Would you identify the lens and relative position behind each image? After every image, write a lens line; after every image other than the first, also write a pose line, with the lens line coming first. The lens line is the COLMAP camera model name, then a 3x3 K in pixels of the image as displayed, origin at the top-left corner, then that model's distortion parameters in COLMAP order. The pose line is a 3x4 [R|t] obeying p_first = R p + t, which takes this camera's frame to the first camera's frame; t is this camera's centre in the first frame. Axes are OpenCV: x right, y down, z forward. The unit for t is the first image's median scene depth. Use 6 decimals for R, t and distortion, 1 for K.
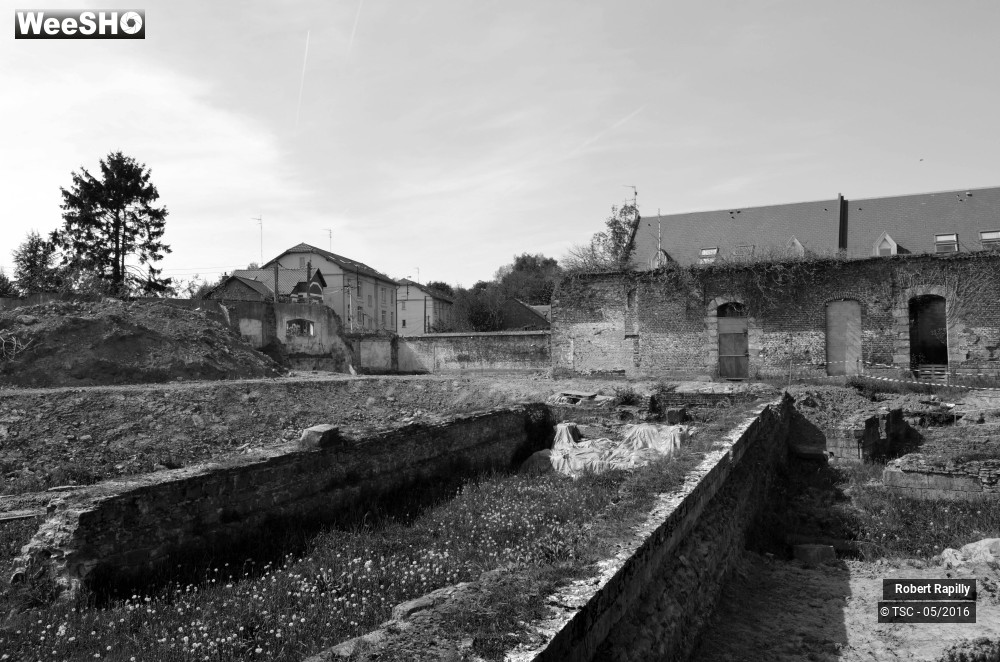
lens RADIAL K [[785.4, 0, 498.7], [0, 785.4, 329.0], [0, 0, 1]] dist [-0.017105, 0.009864]
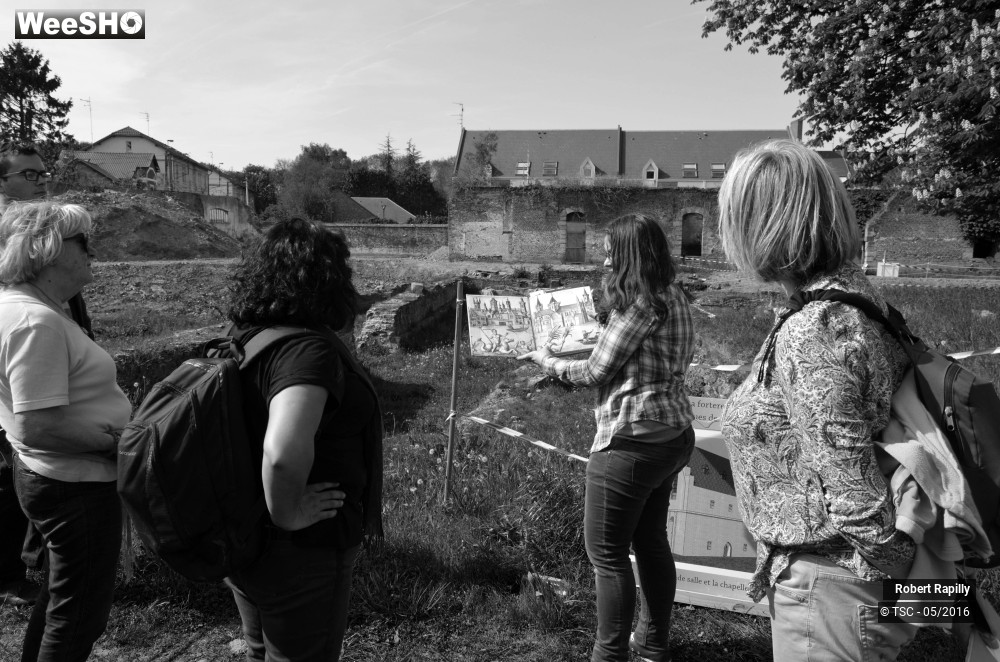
lens RADIAL K [[785.4, 0, 500.0], [0, 785.4, 333.1], [0, 0, 1]] dist [-0.017105, 0.009864]
pose [[0.946400, -0.013766, 0.322702, -0.314249], [-0.034072, 0.989262, 0.142125, -0.012246], [-0.321194, -0.145502, 0.935769, -0.378134]]
